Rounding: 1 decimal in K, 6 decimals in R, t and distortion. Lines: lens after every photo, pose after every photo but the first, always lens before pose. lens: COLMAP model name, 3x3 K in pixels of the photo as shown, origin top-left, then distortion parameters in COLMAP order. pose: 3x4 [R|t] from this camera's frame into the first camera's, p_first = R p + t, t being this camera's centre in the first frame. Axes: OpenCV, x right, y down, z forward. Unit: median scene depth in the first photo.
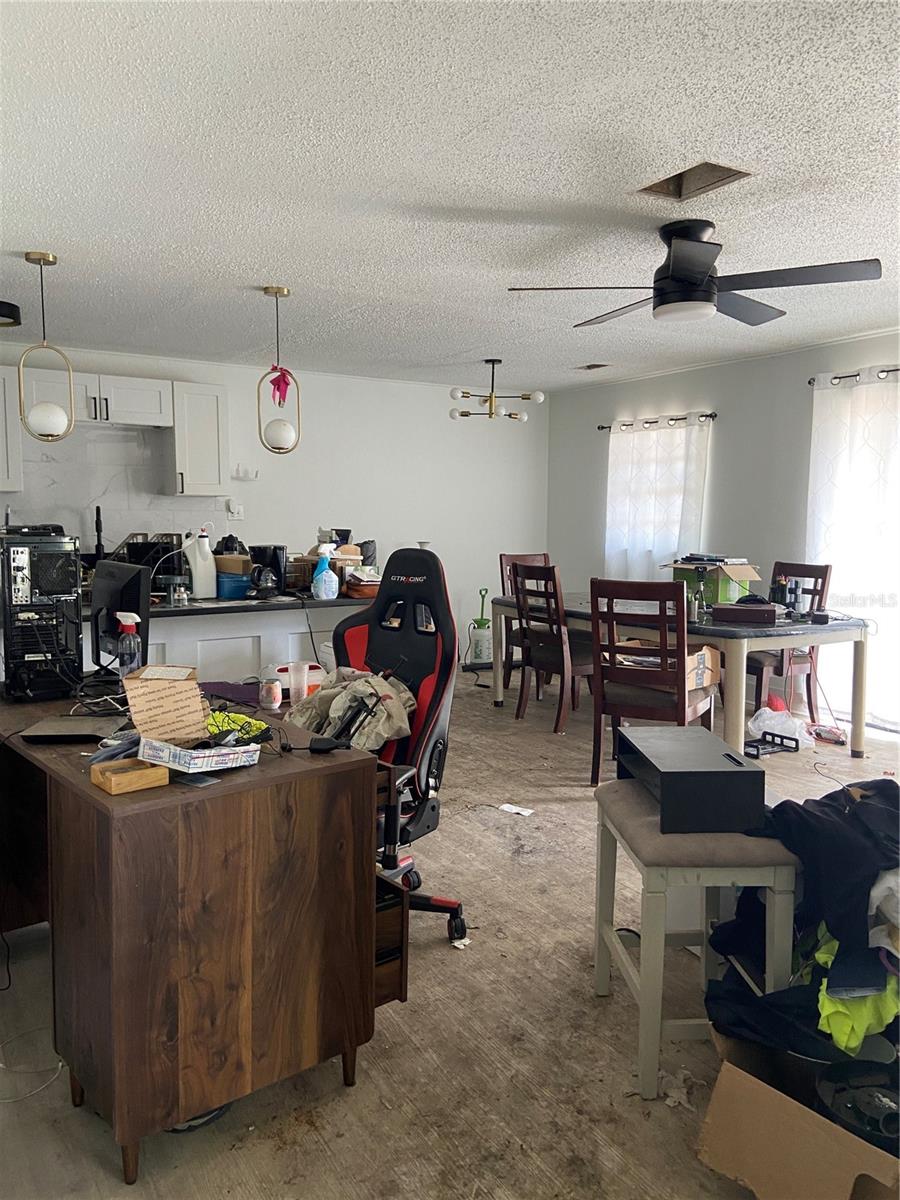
lens RADIAL K [[898.5, 0, 445.9], [0, 898.5, 597.8], [0, 0, 1]] dist [0.124211, -0.155297]
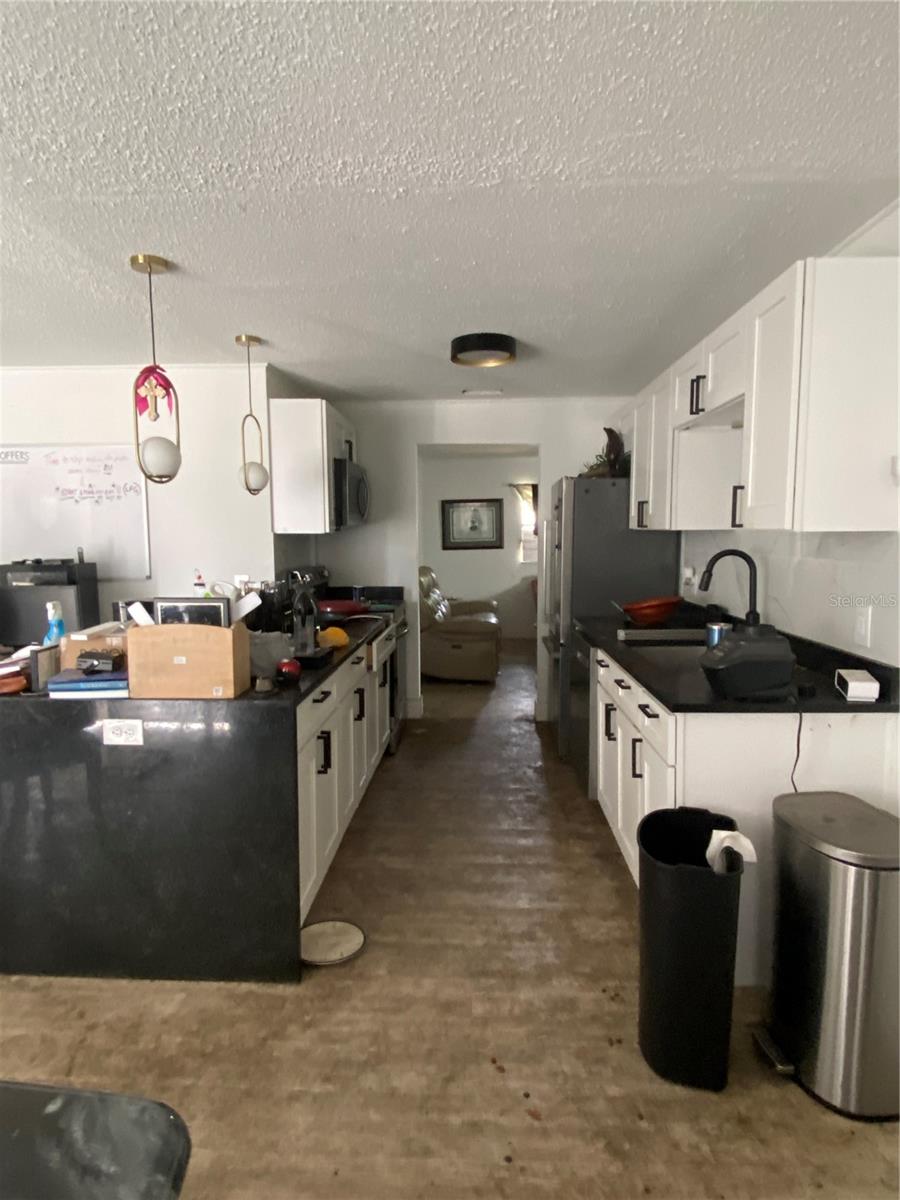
lens RADIAL K [[715.8, 0, 450.0], [0, 715.8, 600.0], [0, 0, 1]] dist [-0.002274, -0.001251]
pose [[-0.558574, 0.081439, -0.825447, 0.149832], [-0.078978, 0.985425, 0.150666, -0.143817], [0.825686, 0.149350, -0.544001, 1.281638]]
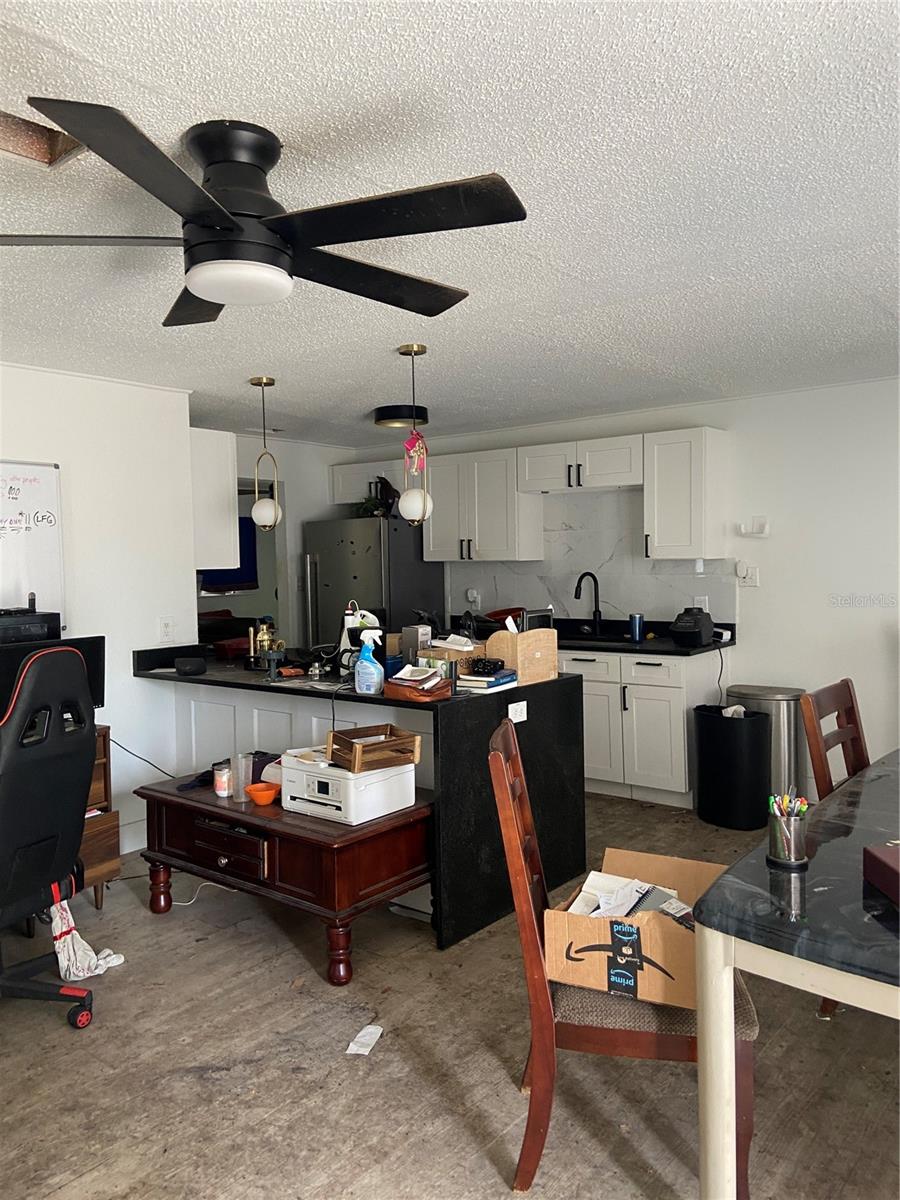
lens RADIAL K [[898.5, 0, 445.9], [0, 898.5, 597.8], [0, 0, 1]] dist [0.124211, -0.155297]
pose [[0.332093, 0.035411, -0.942582, 0.562440], [-0.073537, 0.997226, 0.011555, -0.084001], [0.940376, 0.065478, 0.333776, 0.613762]]
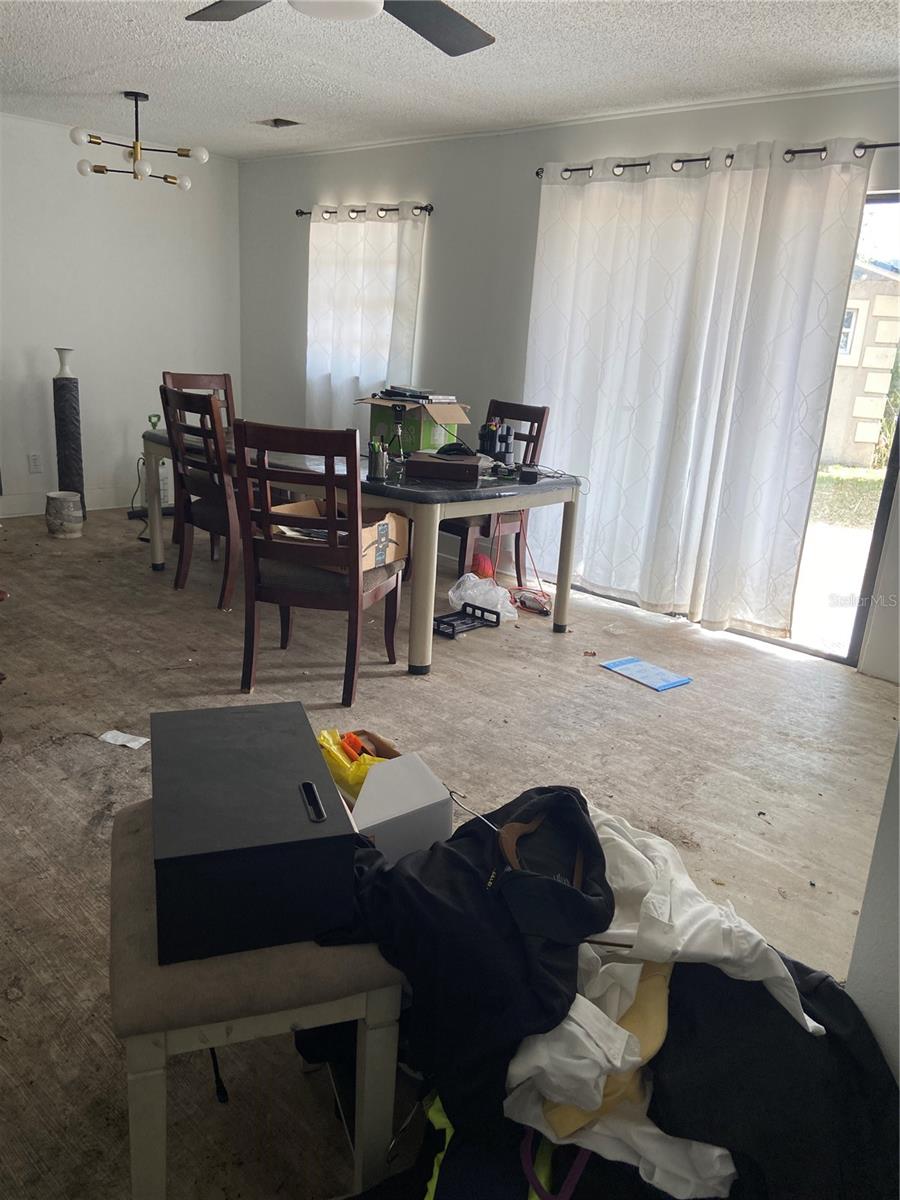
lens RADIAL K [[898.5, 0, 445.9], [0, 898.5, 597.8], [0, 0, 1]] dist [0.124211, -0.155297]
pose [[0.963234, -0.019003, 0.267992, 0.102057], [-0.034286, 0.980645, 0.192770, -0.021991], [-0.266468, -0.194871, 0.943939, 0.197005]]
